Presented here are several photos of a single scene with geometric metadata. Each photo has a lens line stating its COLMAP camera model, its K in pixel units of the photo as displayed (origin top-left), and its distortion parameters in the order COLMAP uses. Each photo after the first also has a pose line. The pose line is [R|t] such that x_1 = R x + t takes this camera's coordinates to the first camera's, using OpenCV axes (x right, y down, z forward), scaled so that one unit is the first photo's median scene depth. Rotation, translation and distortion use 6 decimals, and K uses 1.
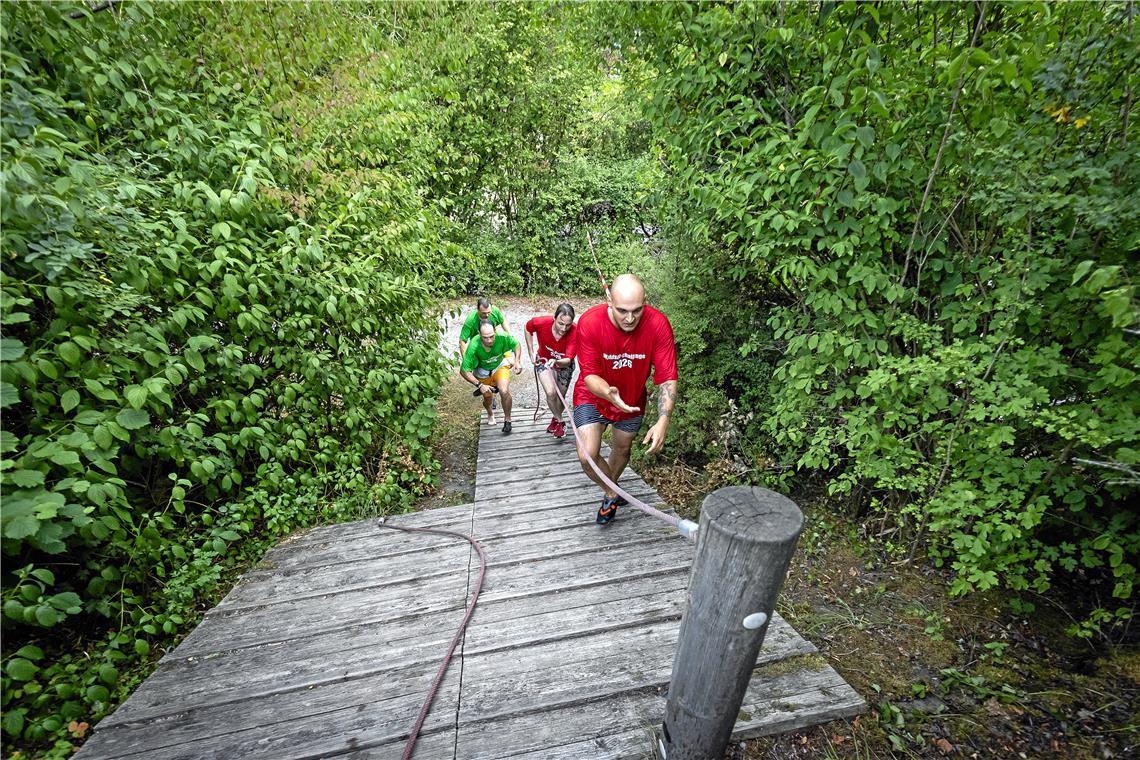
lens RADIAL K [[511.7, 0, 573.4], [0, 511.7, 385.6], [0, 0, 1]] dist [0.003490, -0.000211]
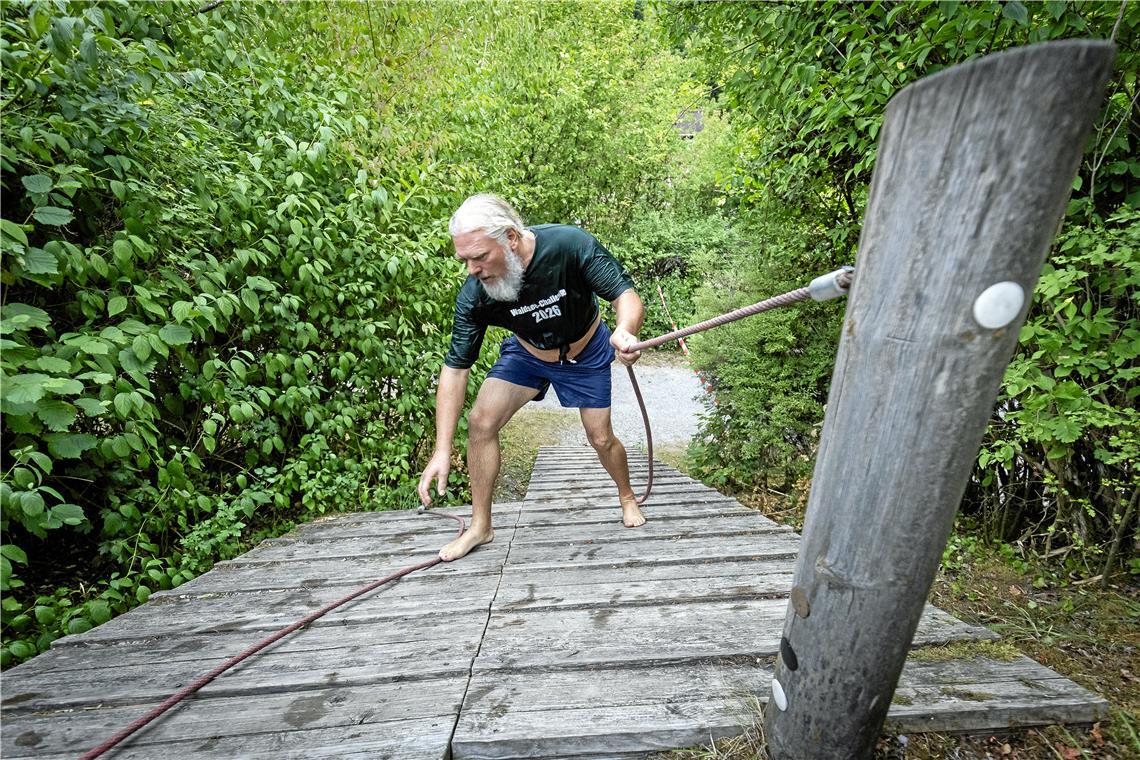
lens RADIAL K [[515.8, 0, 571.9], [0, 515.8, 379.7], [0, 0, 1]] dist [0.004004, 0.000119]
pose [[0.990772, 0.038690, -0.129901, -0.004169], [-0.057887, 0.987377, -0.147429, 0.222951], [0.122557, 0.153588, 0.980505, 0.150263]]
